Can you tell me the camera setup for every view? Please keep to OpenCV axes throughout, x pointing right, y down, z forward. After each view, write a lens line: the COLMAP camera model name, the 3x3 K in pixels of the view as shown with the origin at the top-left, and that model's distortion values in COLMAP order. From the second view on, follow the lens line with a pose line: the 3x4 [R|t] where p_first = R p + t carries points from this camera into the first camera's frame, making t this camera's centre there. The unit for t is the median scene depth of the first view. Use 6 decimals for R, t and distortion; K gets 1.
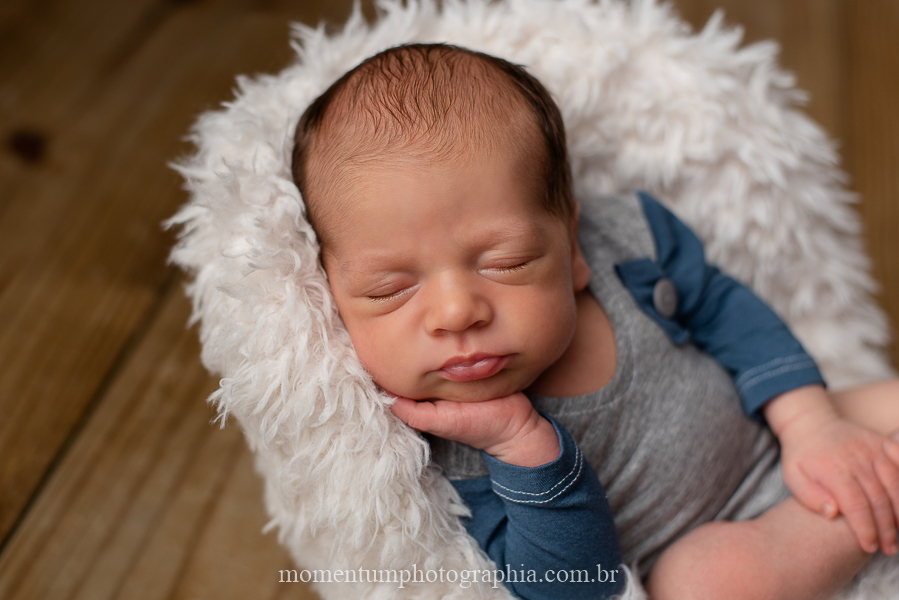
lens RADIAL K [[1671.5, 0, 449.5], [0, 1671.5, 300.0], [0, 0, 1]] dist [0.075283, 0.172723]
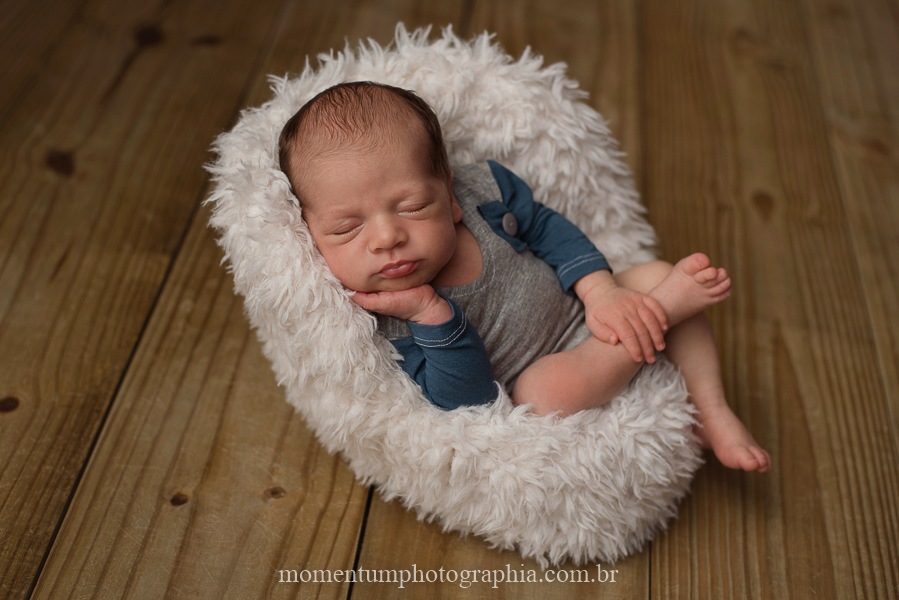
lens RADIAL K [[1671.5, 0, 449.5], [0, 1671.5, 300.0], [0, 0, 1]] dist [0.075283, 0.172723]
pose [[0.994416, -0.084006, 0.063871, -0.042345], [0.083148, 0.996409, 0.015977, 0.043709], [-0.064984, -0.010577, 0.997830, -0.661425]]
